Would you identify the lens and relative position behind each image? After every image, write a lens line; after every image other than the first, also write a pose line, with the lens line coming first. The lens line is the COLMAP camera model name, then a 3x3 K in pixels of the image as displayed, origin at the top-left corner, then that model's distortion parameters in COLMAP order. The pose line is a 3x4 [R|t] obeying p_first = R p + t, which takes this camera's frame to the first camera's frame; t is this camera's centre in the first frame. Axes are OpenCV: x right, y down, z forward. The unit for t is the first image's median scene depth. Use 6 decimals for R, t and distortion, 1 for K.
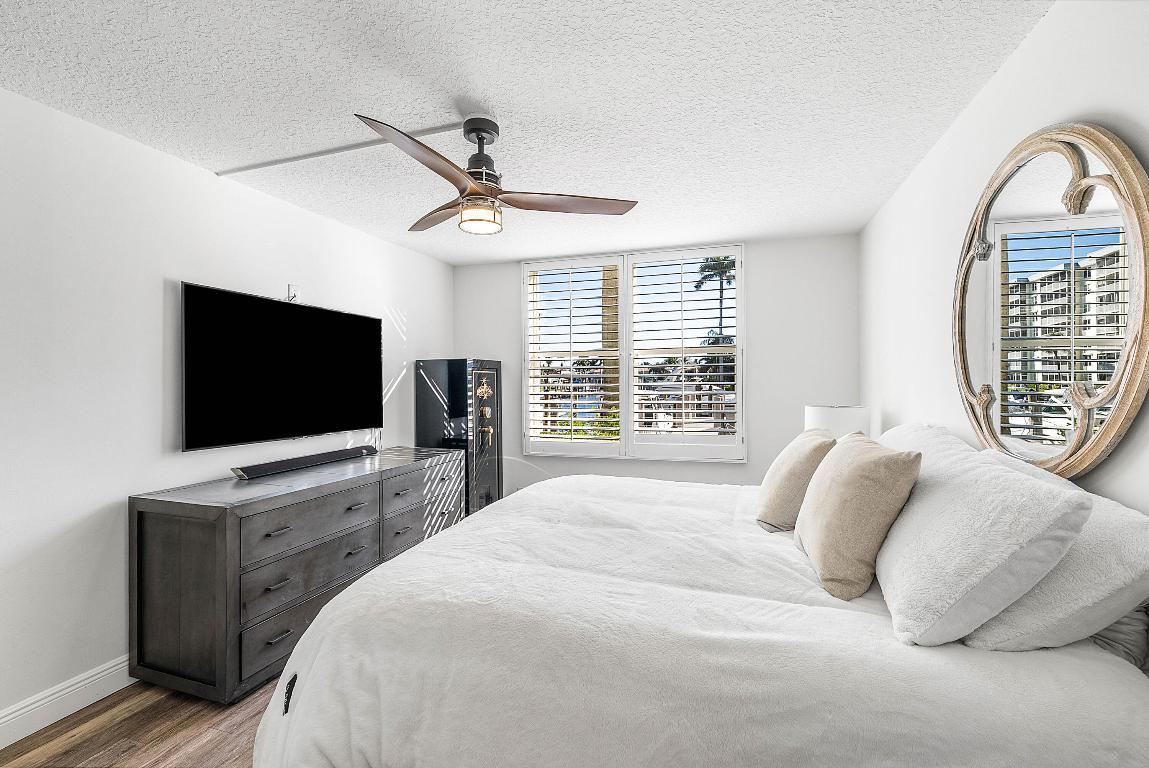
lens RADIAL K [[520.7, 0, 573.6], [0, 520.7, 380.3], [0, 0, 1]] dist [0.000882, -0.000058]
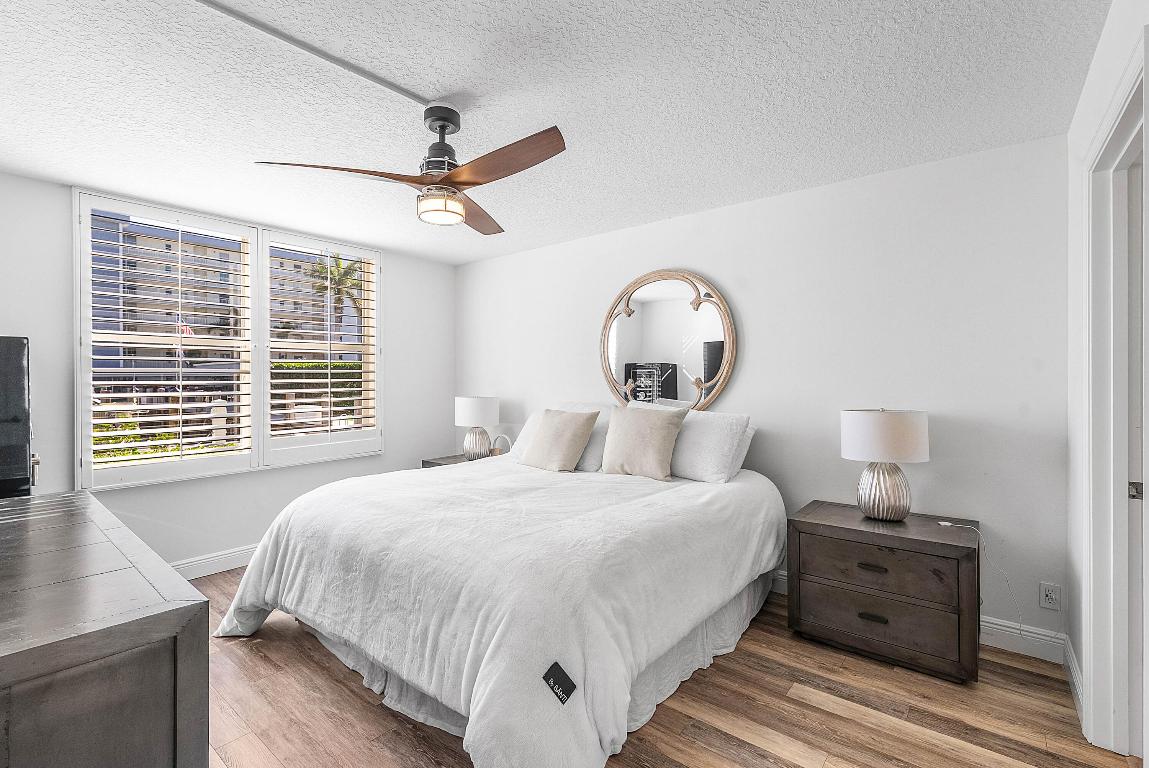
lens RADIAL K [[520.7, 0, 573.6], [0, 520.7, 380.3], [0, 0, 1]] dist [0.000882, -0.000058]
pose [[0.357017, 0.000819, 0.934098, -1.001771], [0.004000, 0.999989, -0.002406, 0.017508], [-0.934089, 0.004596, 0.357010, 0.422388]]
